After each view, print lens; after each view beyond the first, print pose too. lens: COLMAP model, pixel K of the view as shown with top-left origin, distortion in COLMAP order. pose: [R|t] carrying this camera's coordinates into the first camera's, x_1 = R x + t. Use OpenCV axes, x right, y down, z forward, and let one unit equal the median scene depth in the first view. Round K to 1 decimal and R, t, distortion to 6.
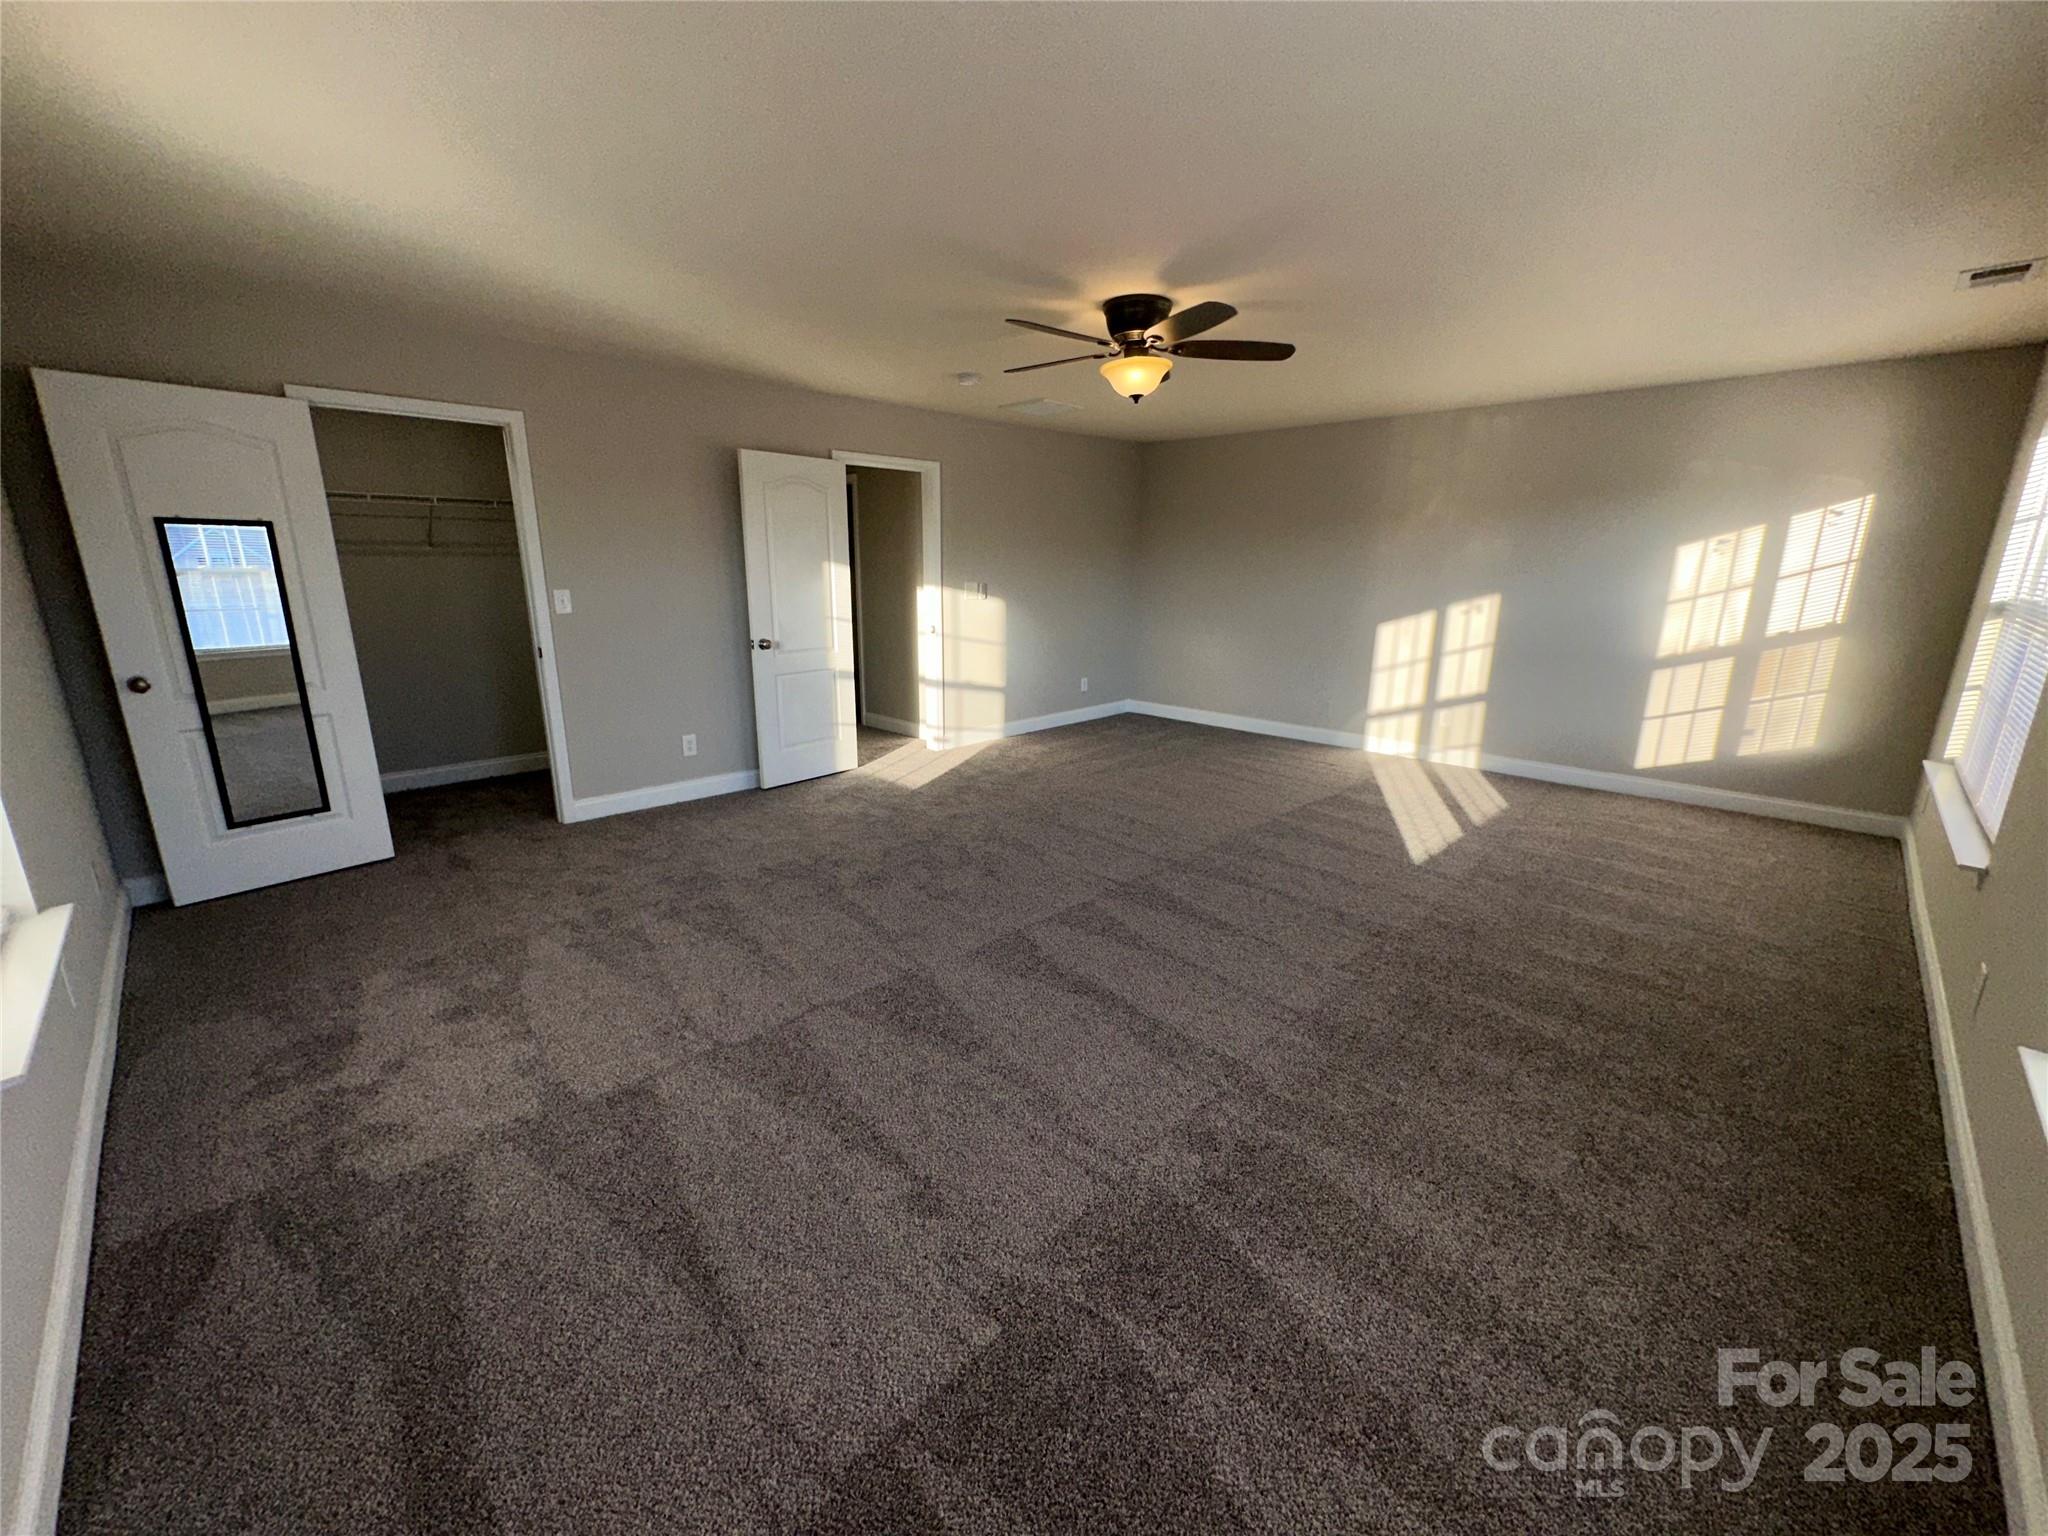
lens RADIAL K [[816.8, 0, 1024.7], [0, 816.8, 769.9], [0, 0, 1]] dist [-0.004671, 0.000633]
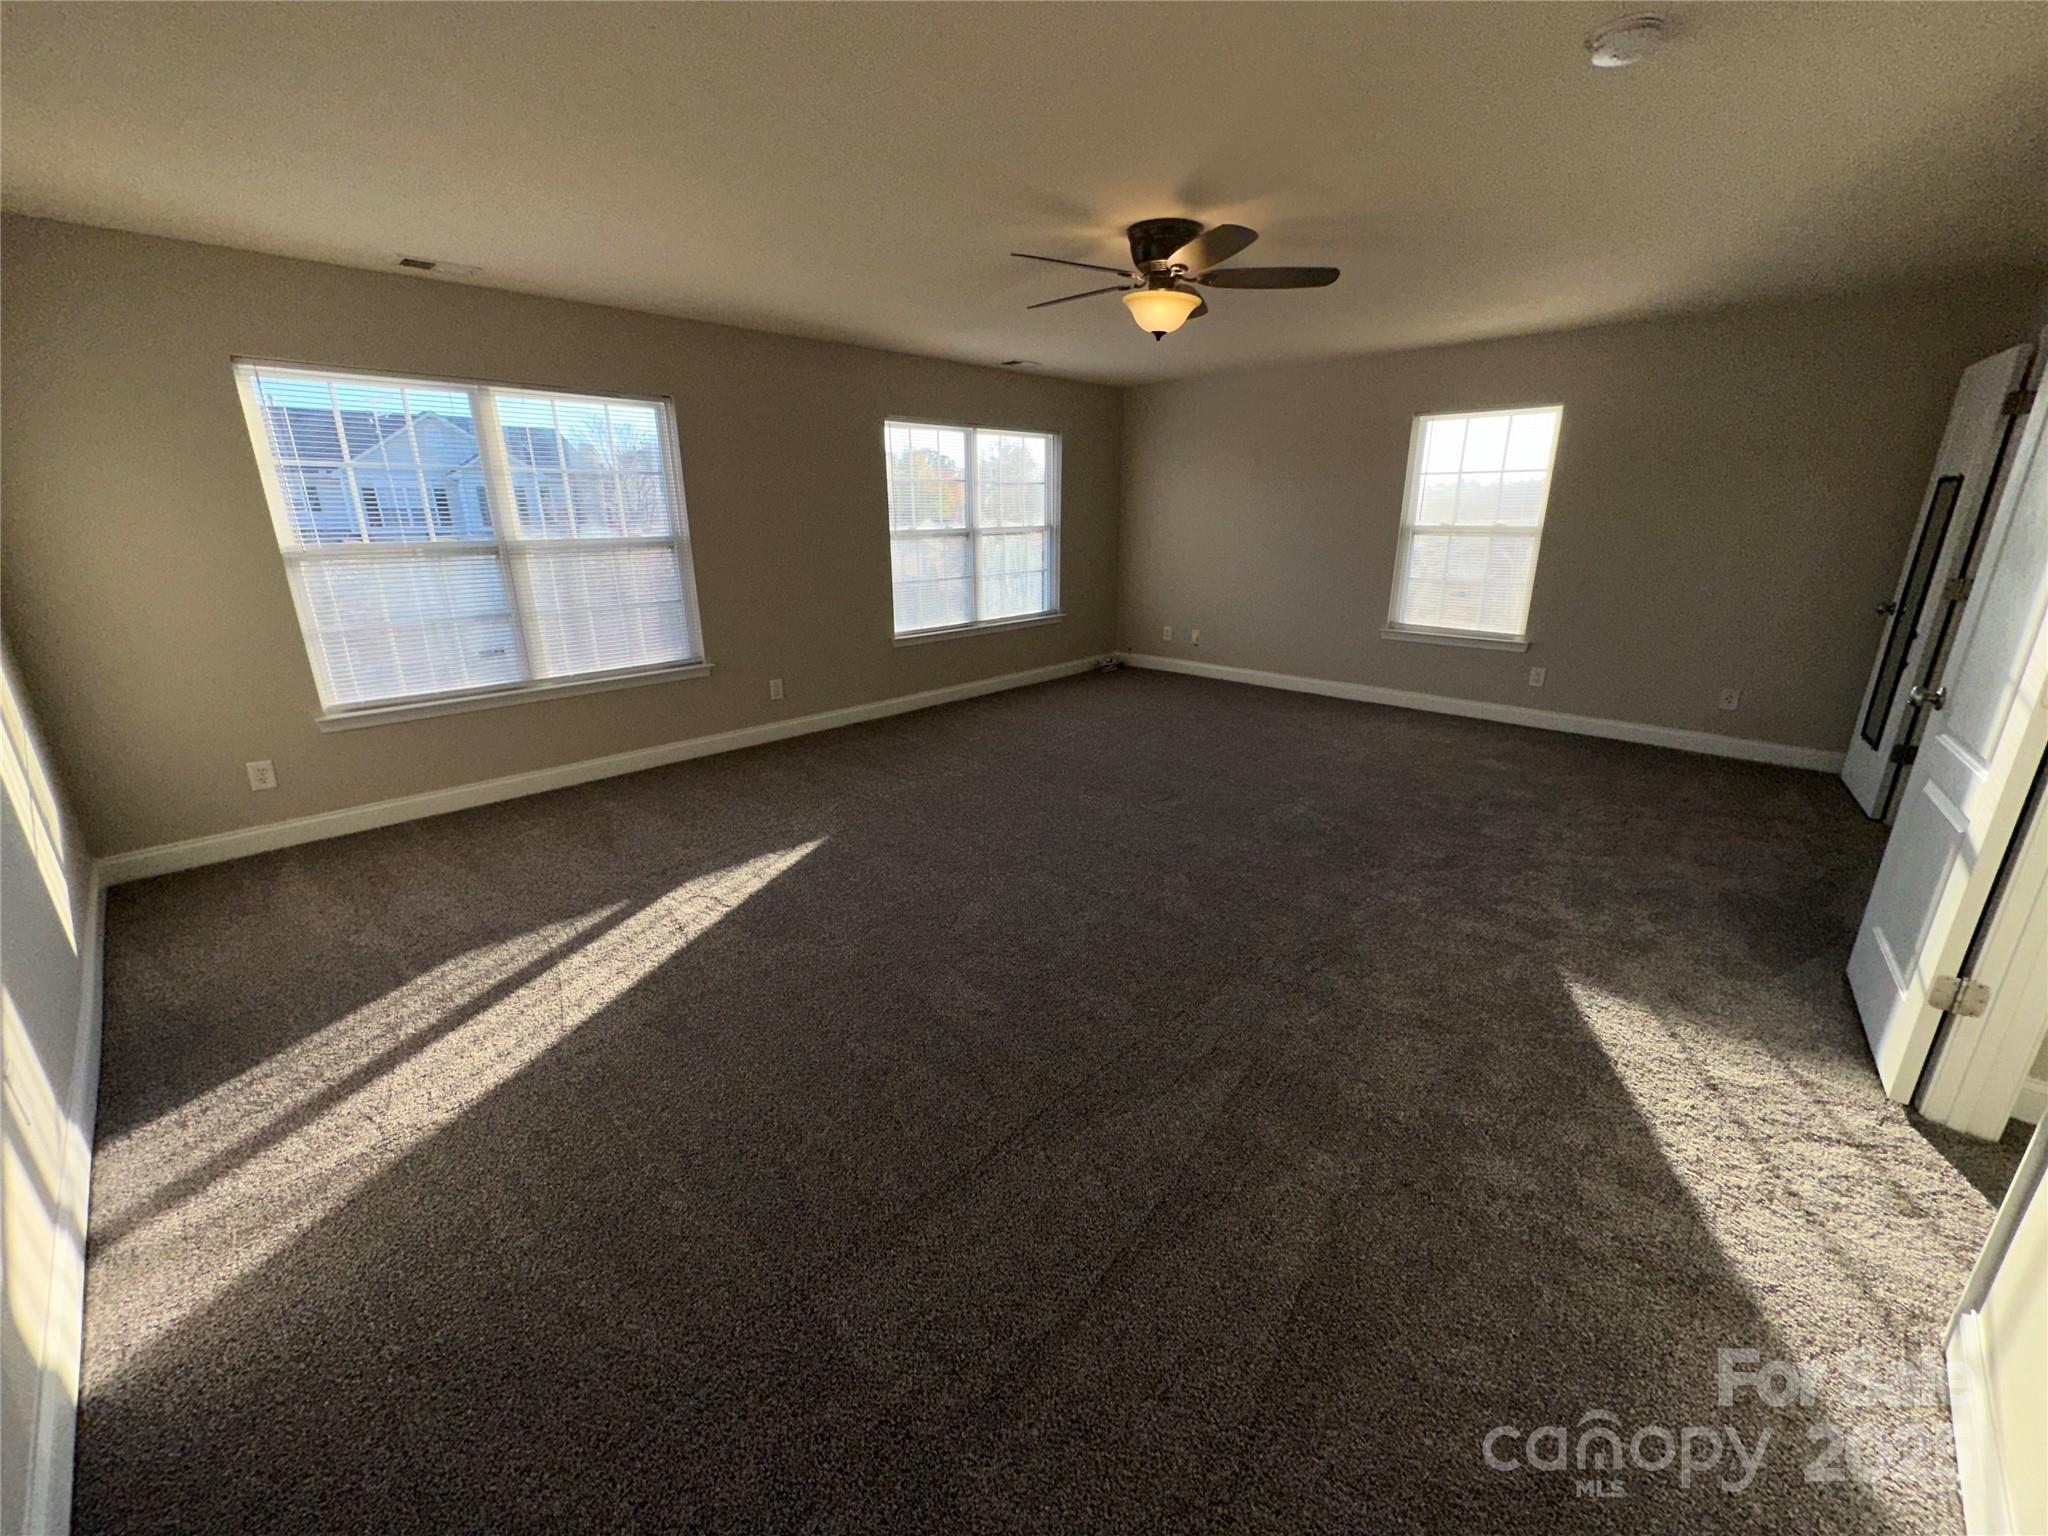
lens RADIAL K [[816.8, 0, 1024.7], [0, 816.8, 769.9], [0, 0, 1]] dist [-0.004671, 0.000633]
pose [[-0.999704, 0.005389, -0.023731, 0.218408], [-0.008103, 0.845811, 0.533421, -0.370376], [0.022947, 0.533455, -0.845517, 1.428834]]
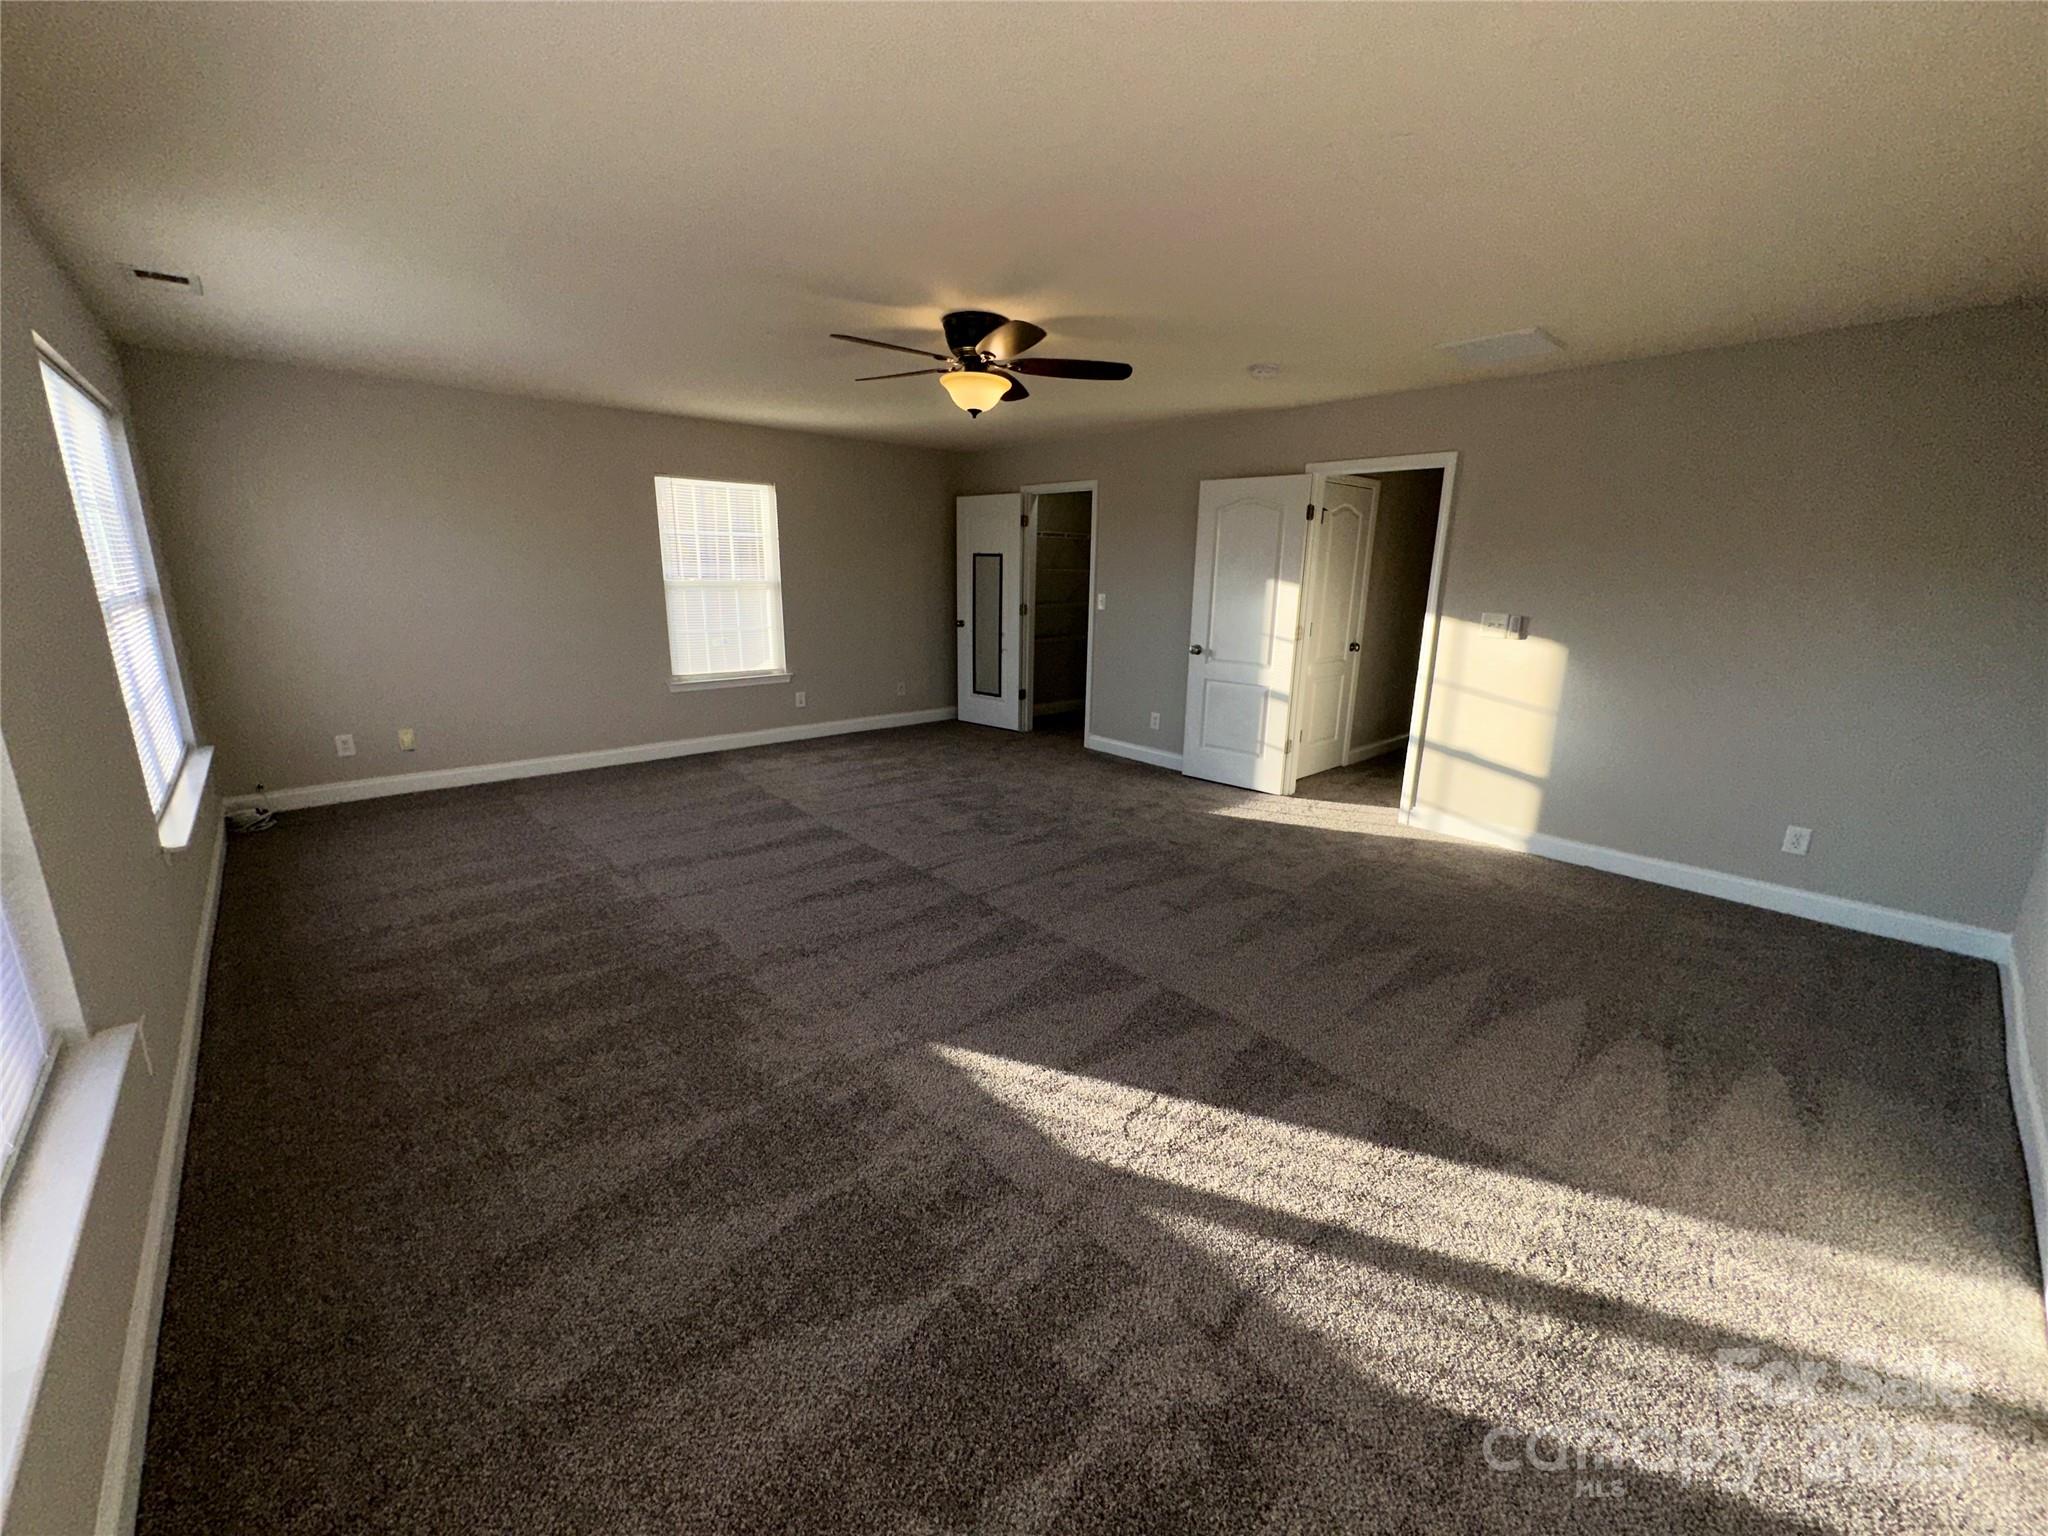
lens RADIAL K [[816.8, 0, 1024.7], [0, 816.8, 769.9], [0, 0, 1]] dist [-0.004671, 0.000633]
pose [[-0.051391, 0.234659, -0.970718, 0.851668], [-0.264999, 0.933955, 0.239802, -0.210893], [0.962878, 0.269563, 0.014187, 0.813263]]
